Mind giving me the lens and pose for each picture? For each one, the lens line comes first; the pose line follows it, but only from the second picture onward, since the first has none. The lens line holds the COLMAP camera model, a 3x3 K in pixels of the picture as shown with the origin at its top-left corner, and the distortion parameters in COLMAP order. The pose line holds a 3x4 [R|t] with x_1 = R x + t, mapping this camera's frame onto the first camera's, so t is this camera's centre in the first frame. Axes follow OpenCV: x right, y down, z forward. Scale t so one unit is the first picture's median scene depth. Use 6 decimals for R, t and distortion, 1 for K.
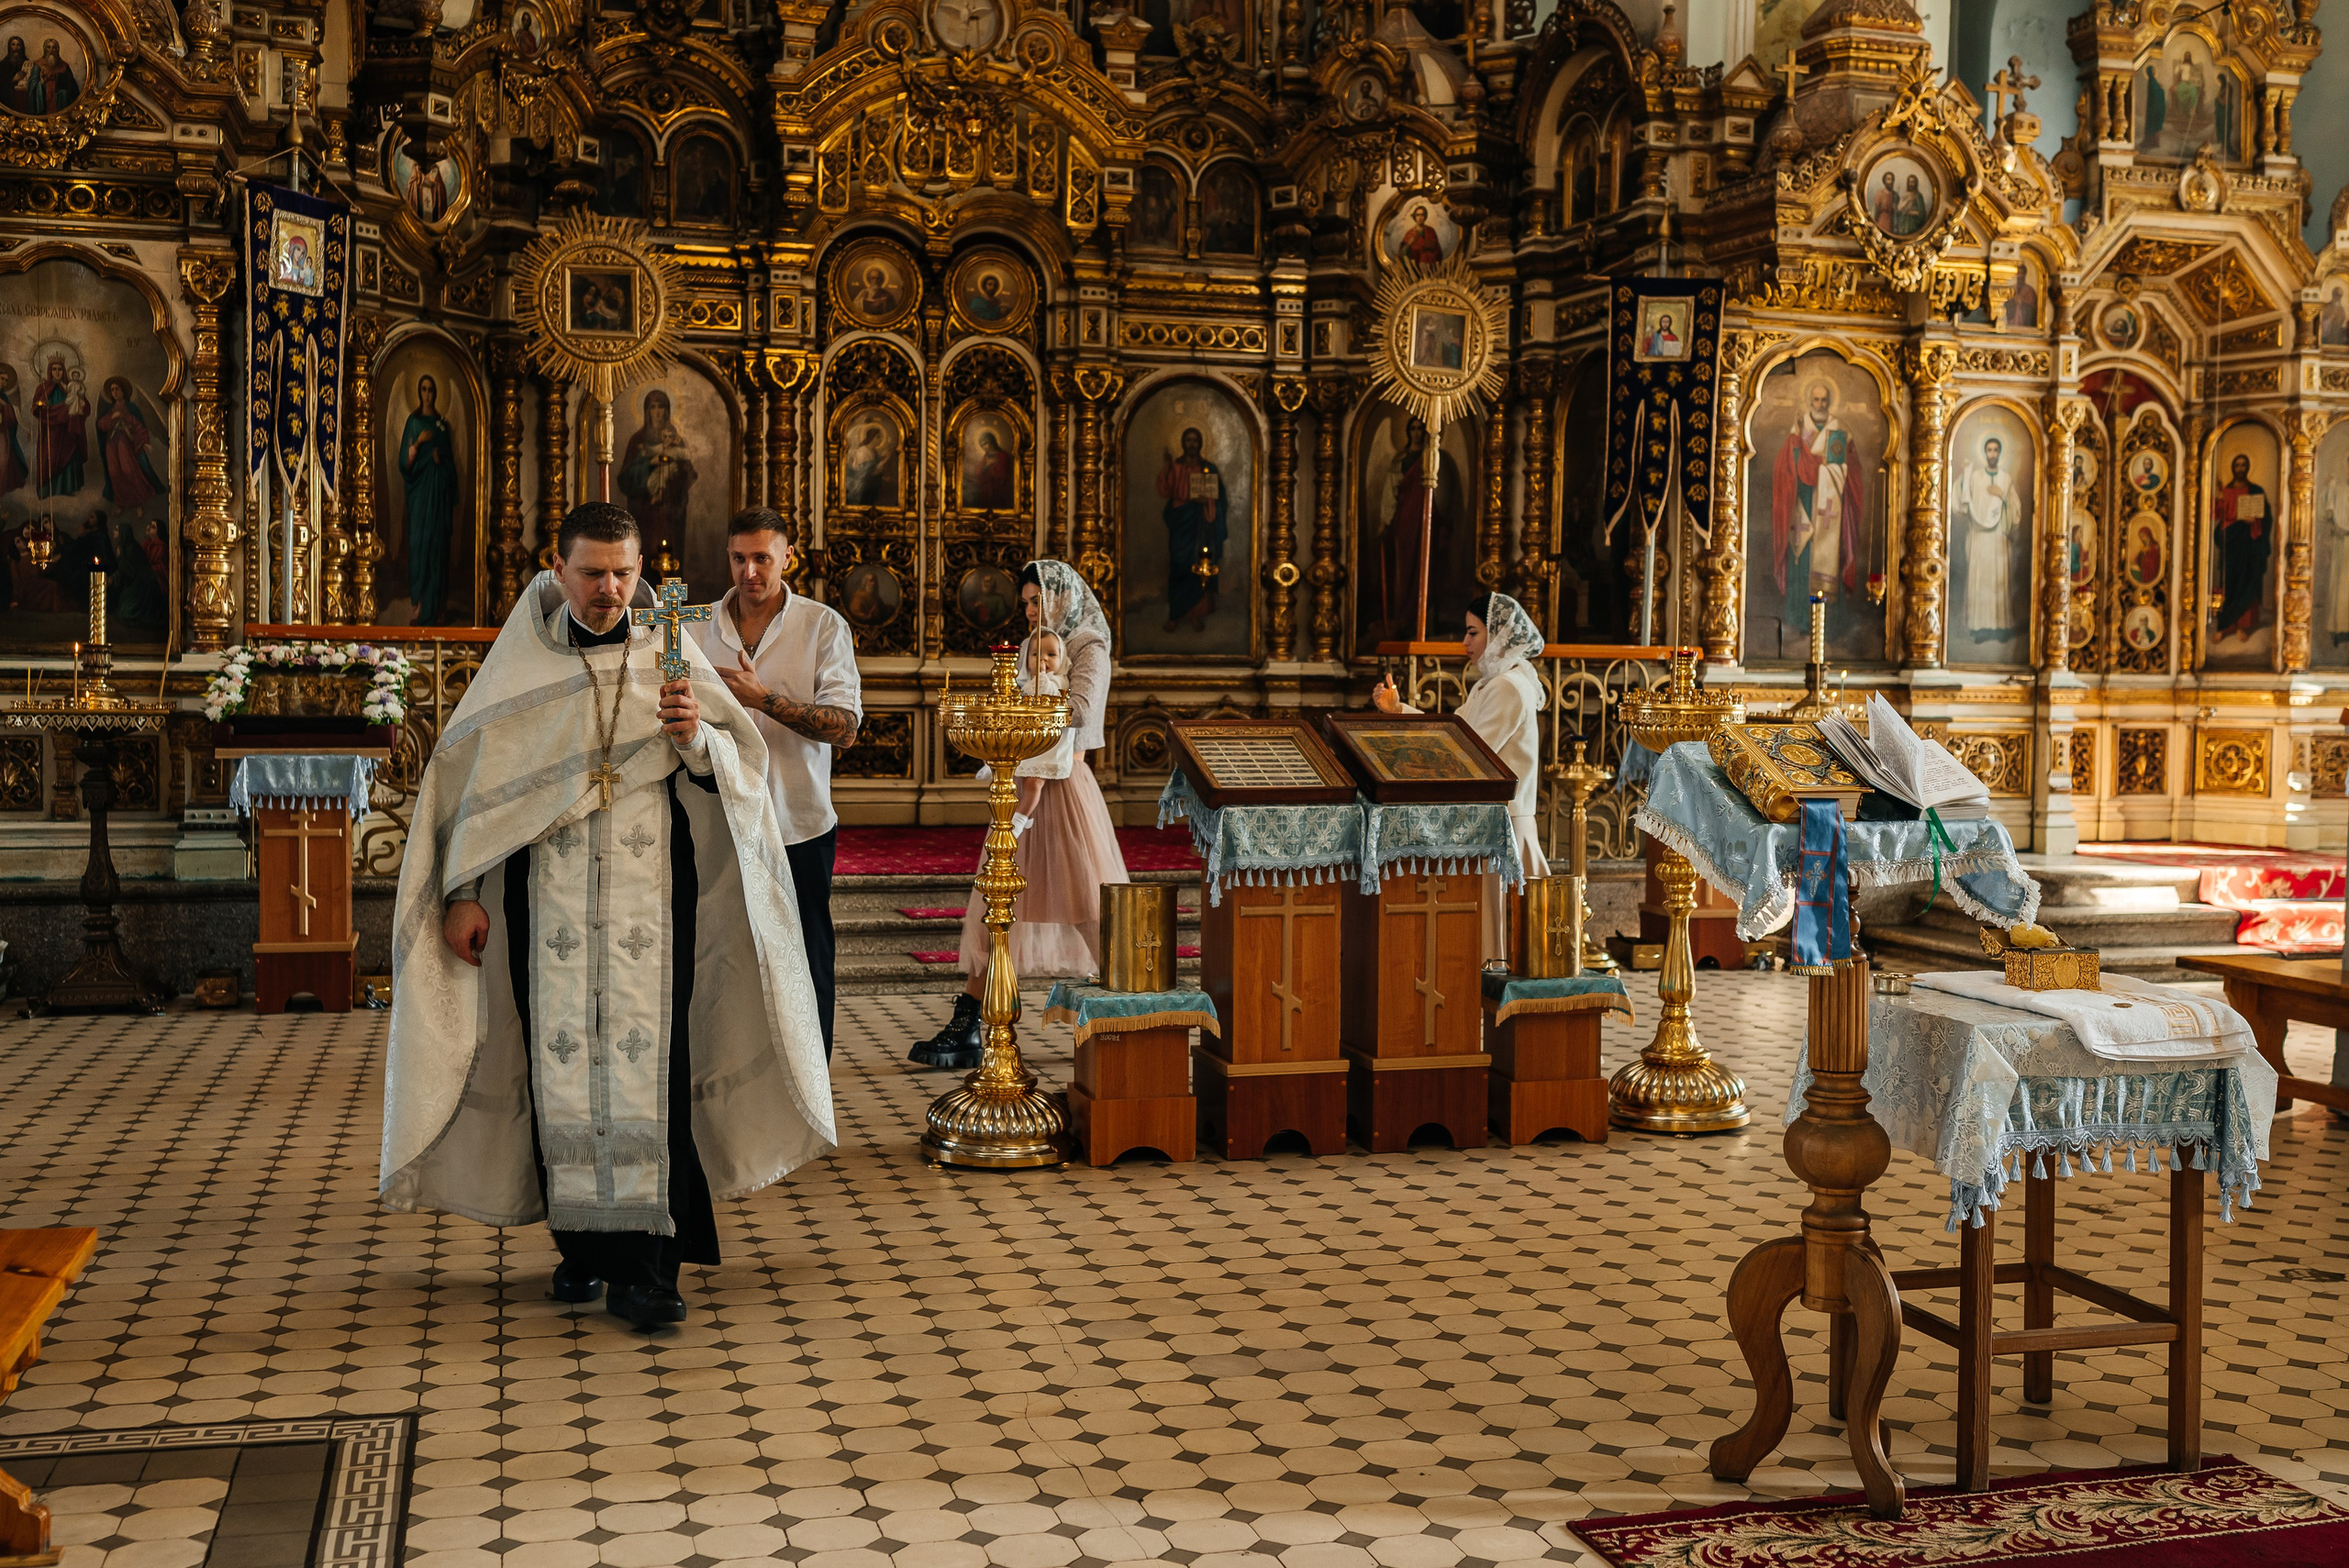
lens RADIAL K [[2387.7, 0, 1181.3], [0, 2387.7, 780.9], [0, 0, 1]] dist [-0.006388, 0.008508]
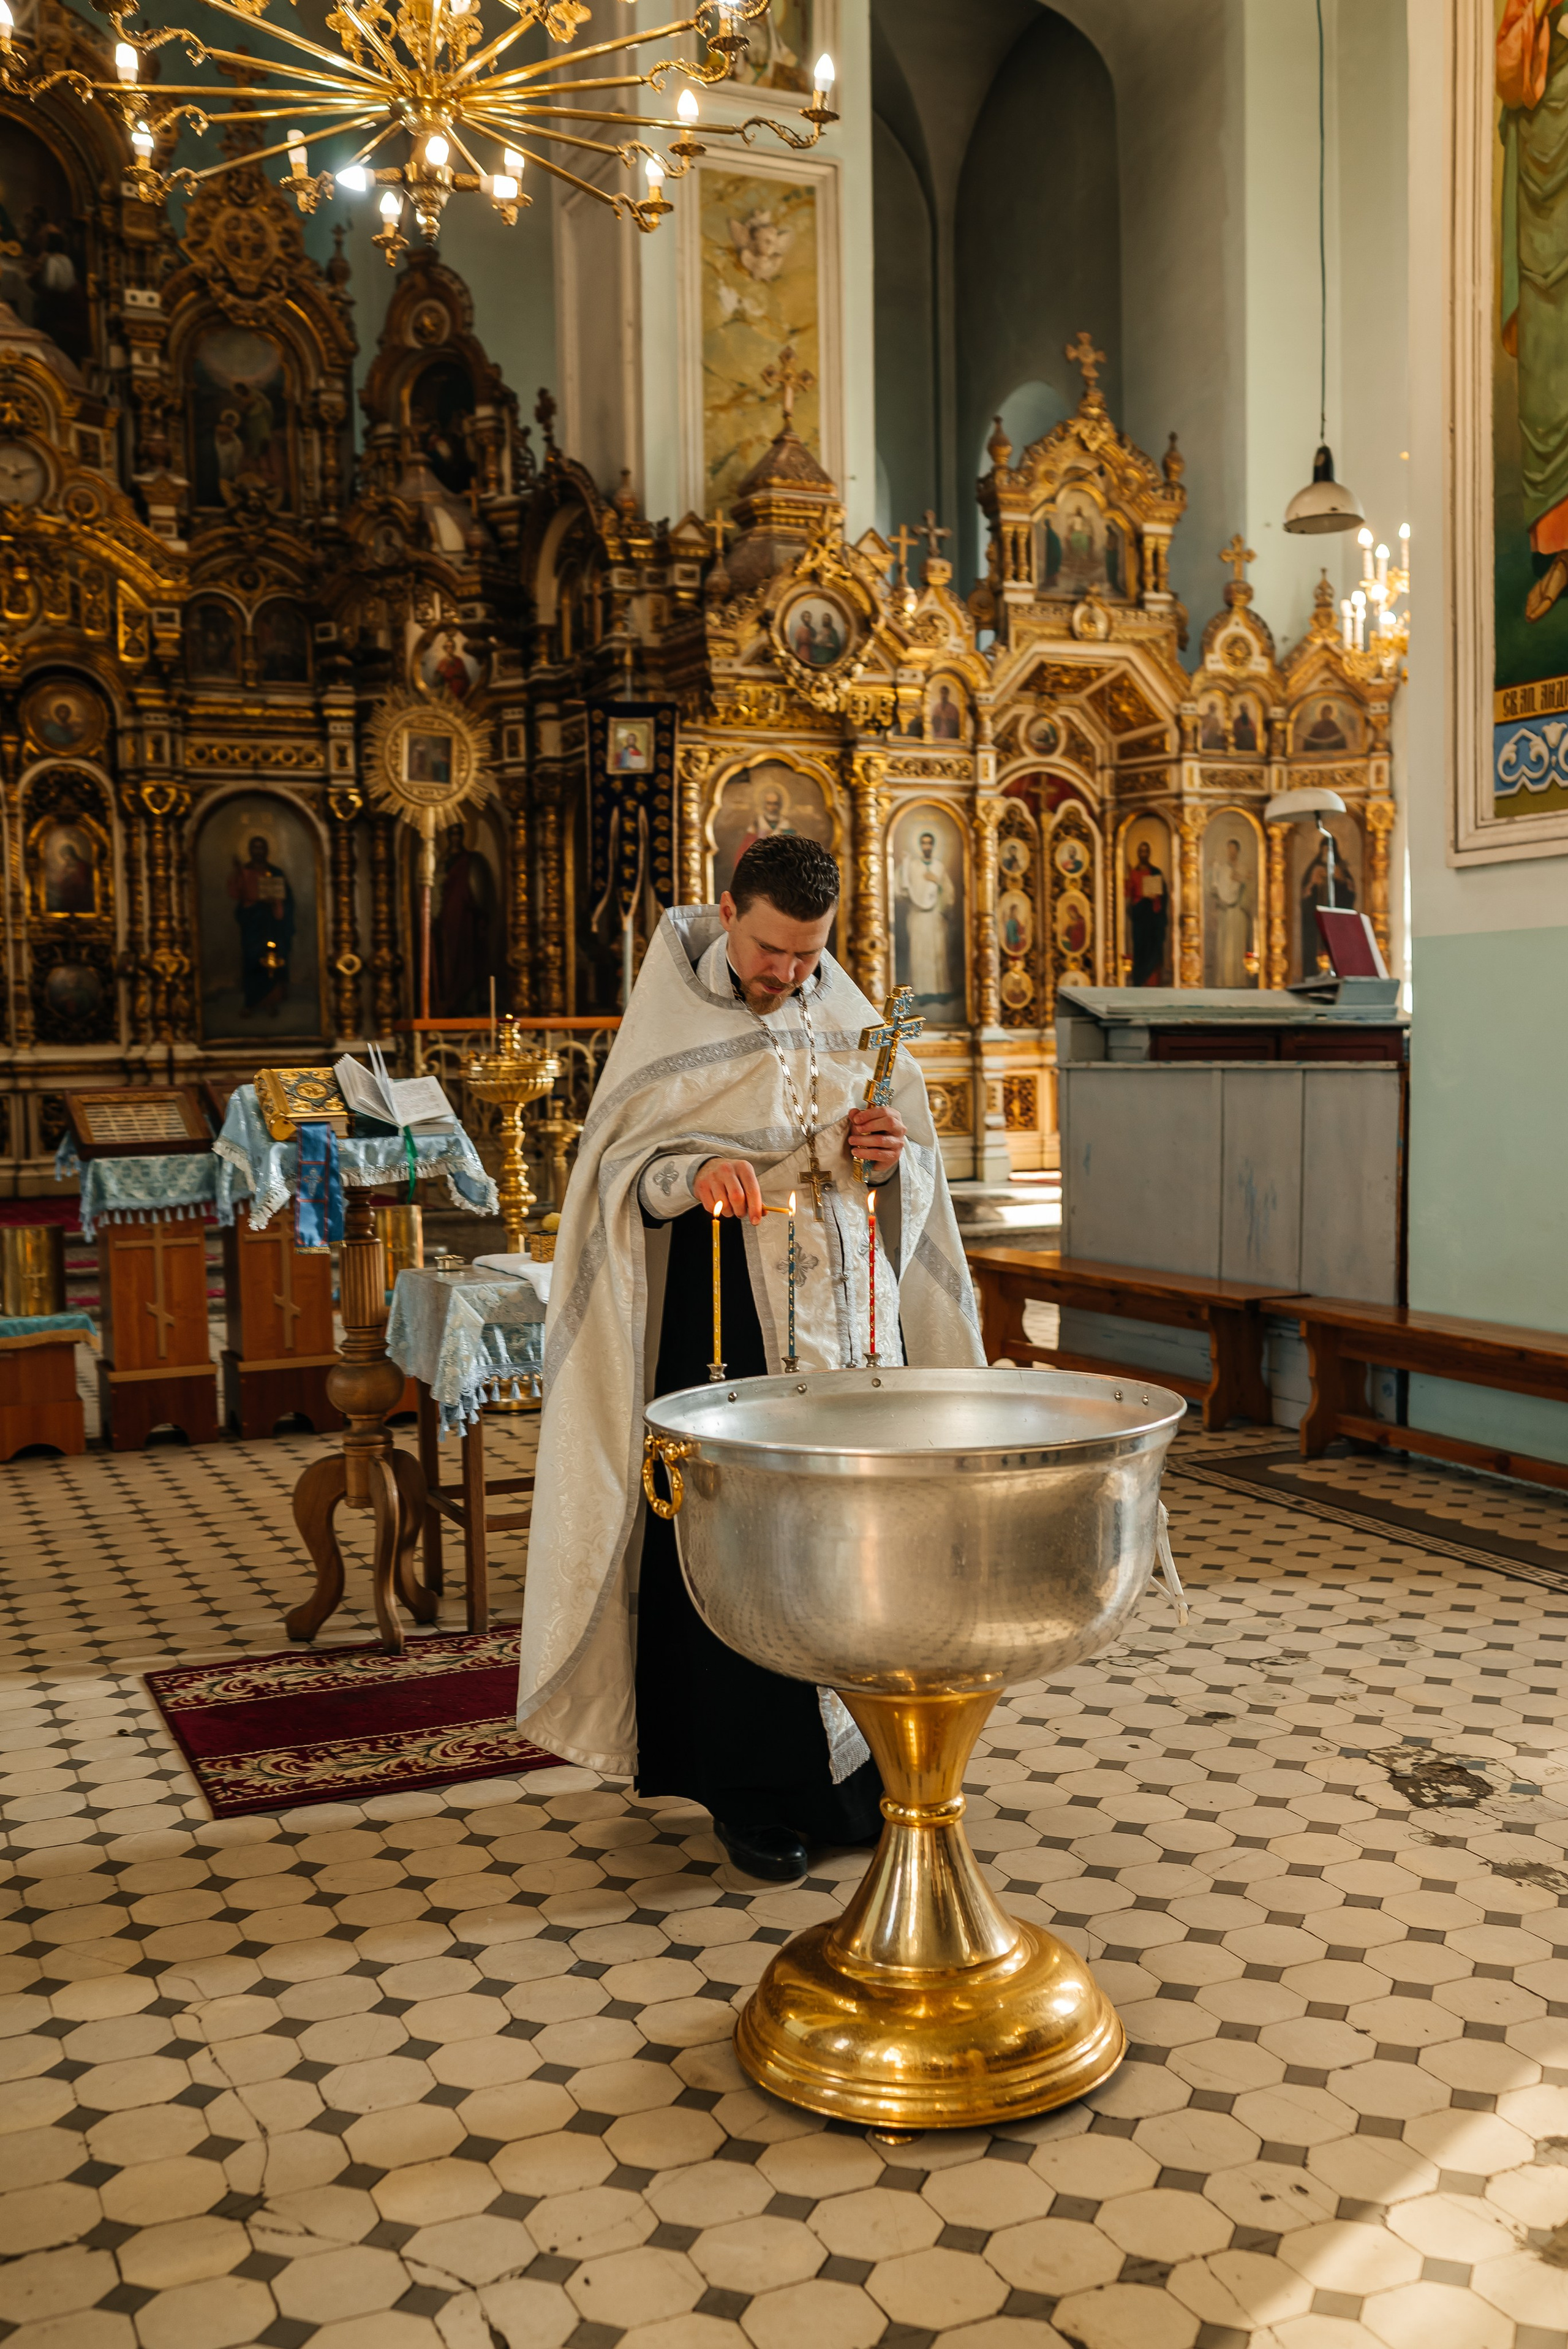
lens RADIAL K [[2220.2, 0, 792.6], [0, 2220.2, 1176.6], [0, 0, 1]] dist [-0.002987, 0.004746]
pose [[0.989386, -0.040611, 0.139518, 0.110169], [0.039168, 0.999147, 0.013072, 0.009882], [-0.139929, -0.007469, 0.990133, -0.083880]]
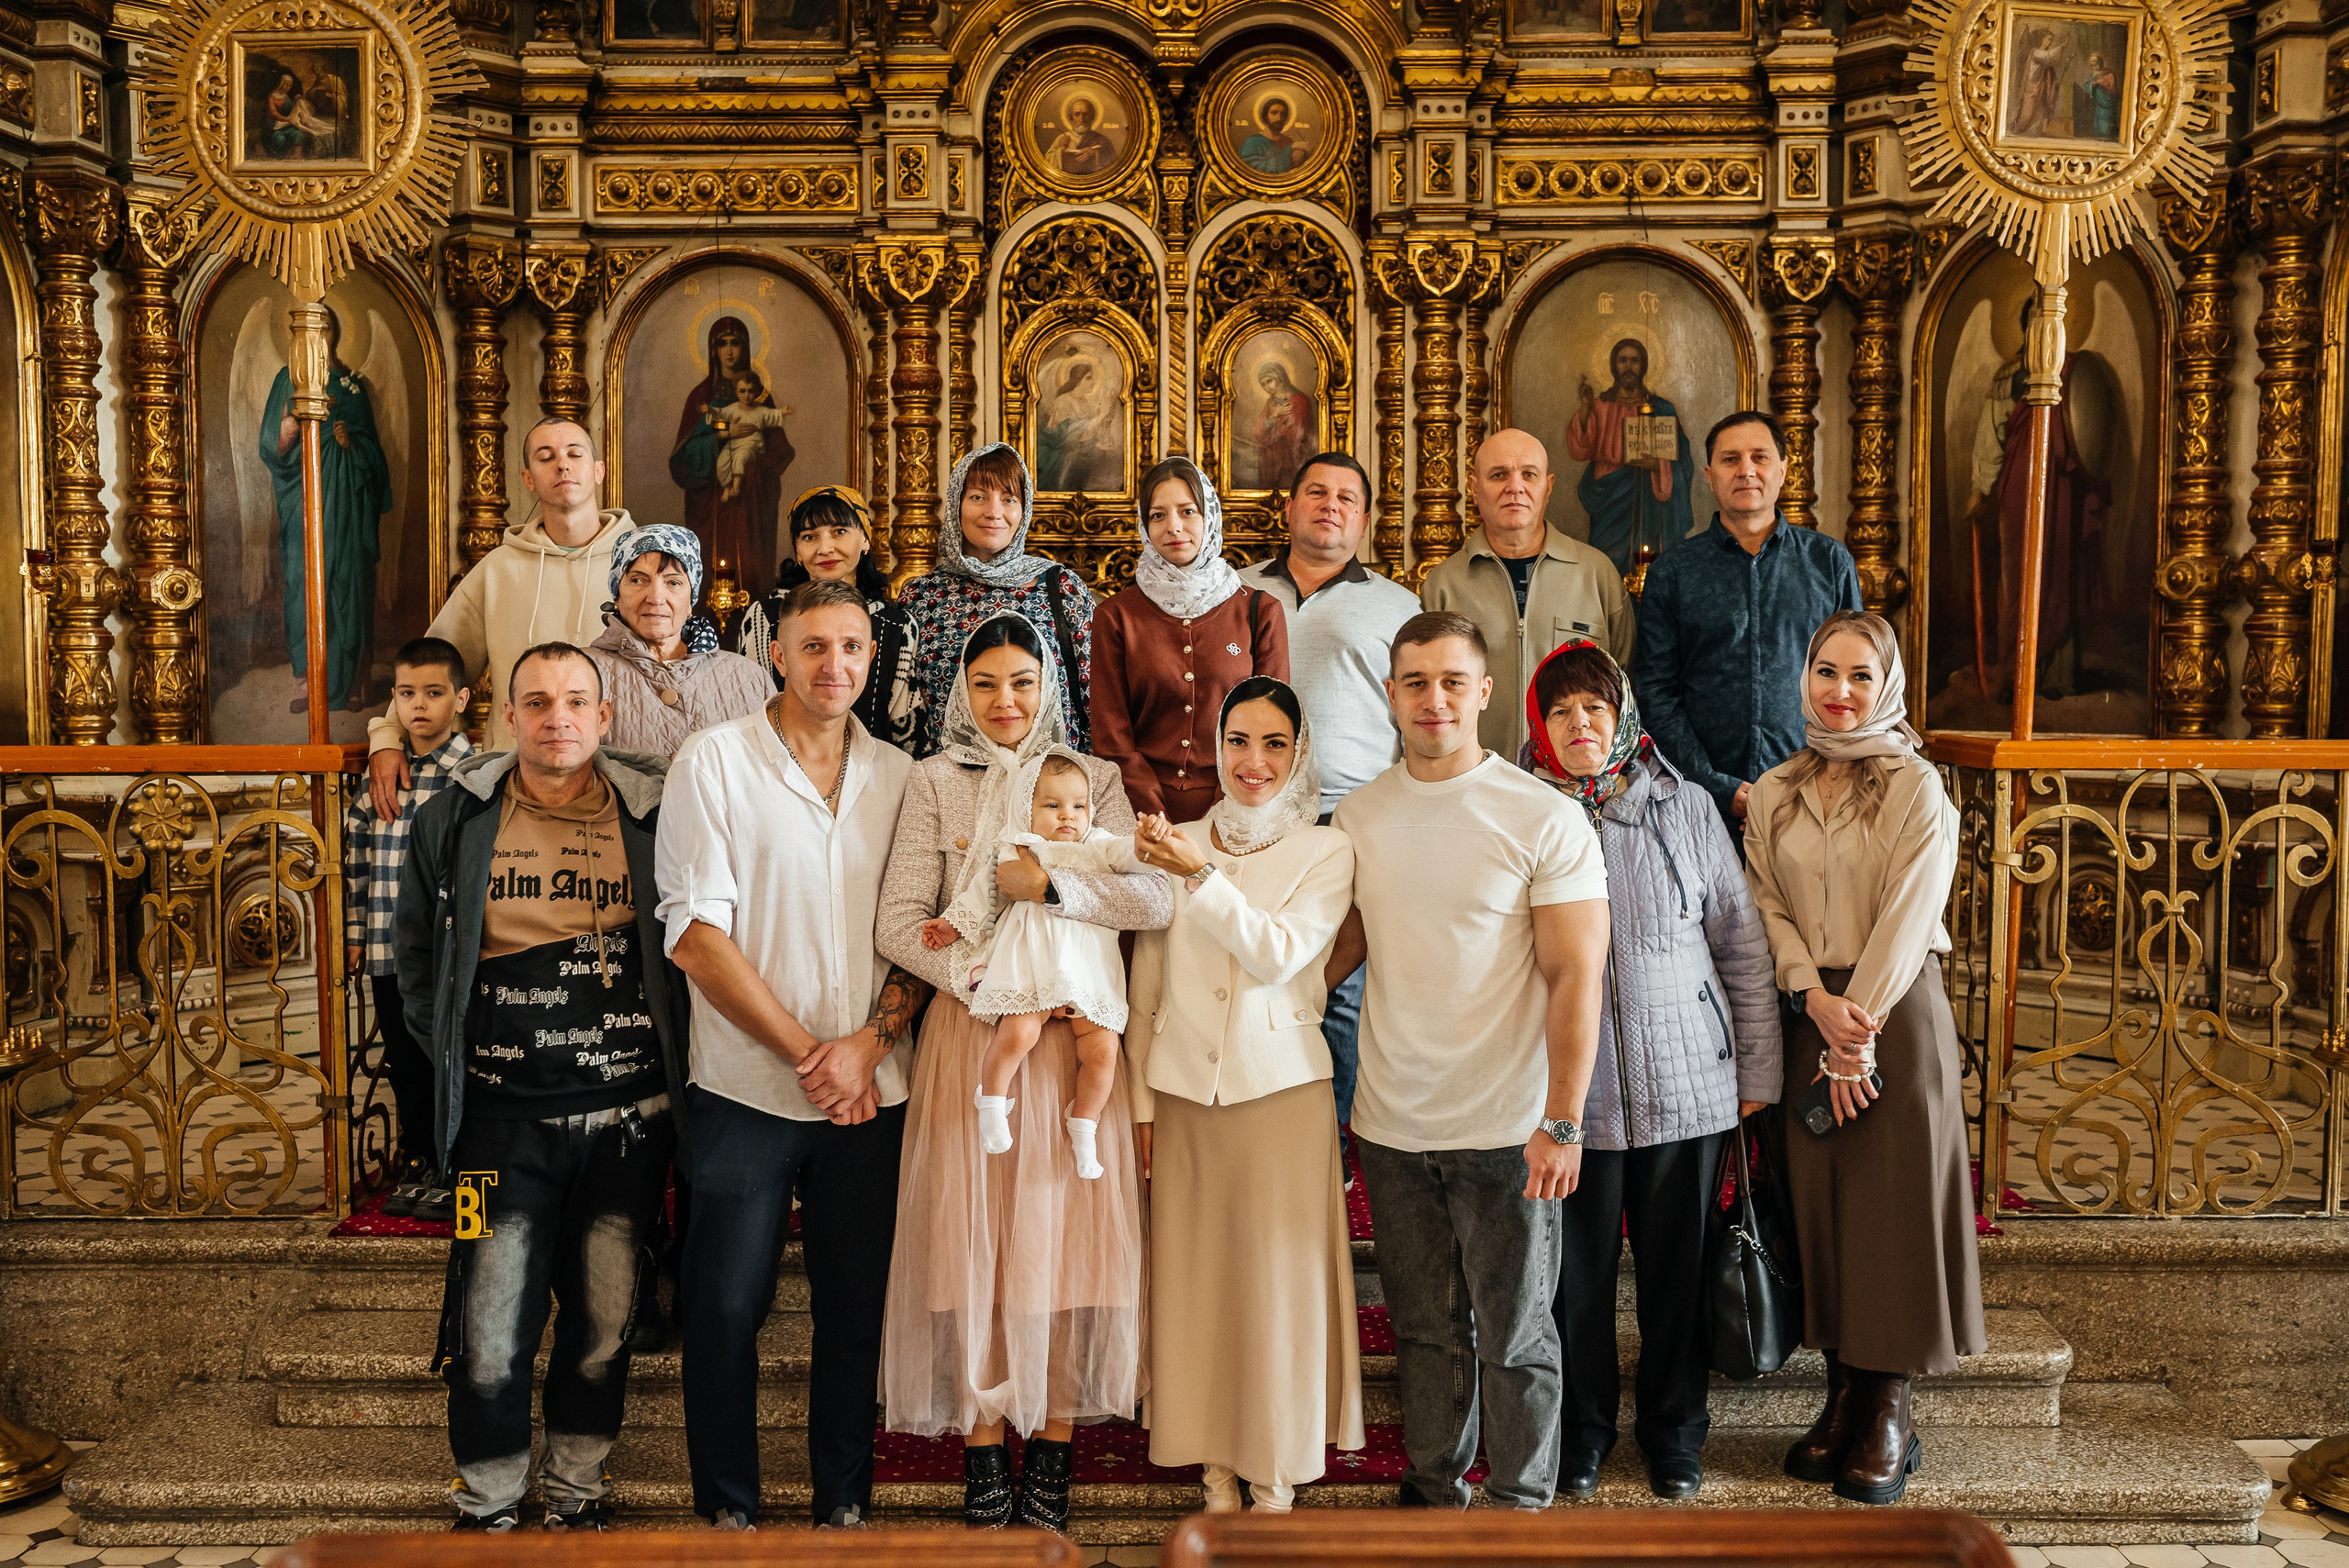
lens RADIAL K [[2276.9, 0, 1166.9], [0, 2276.9, 783.1], [0, 0, 1]] dist [-0.006888, 0.014127]
pose [[0.957634, 0.001822, -0.287982, 0.061159], [0.000158, 0.999977, 0.006852, -0.047229], [0.287988, -0.006607, 0.957611, 0.472919]]
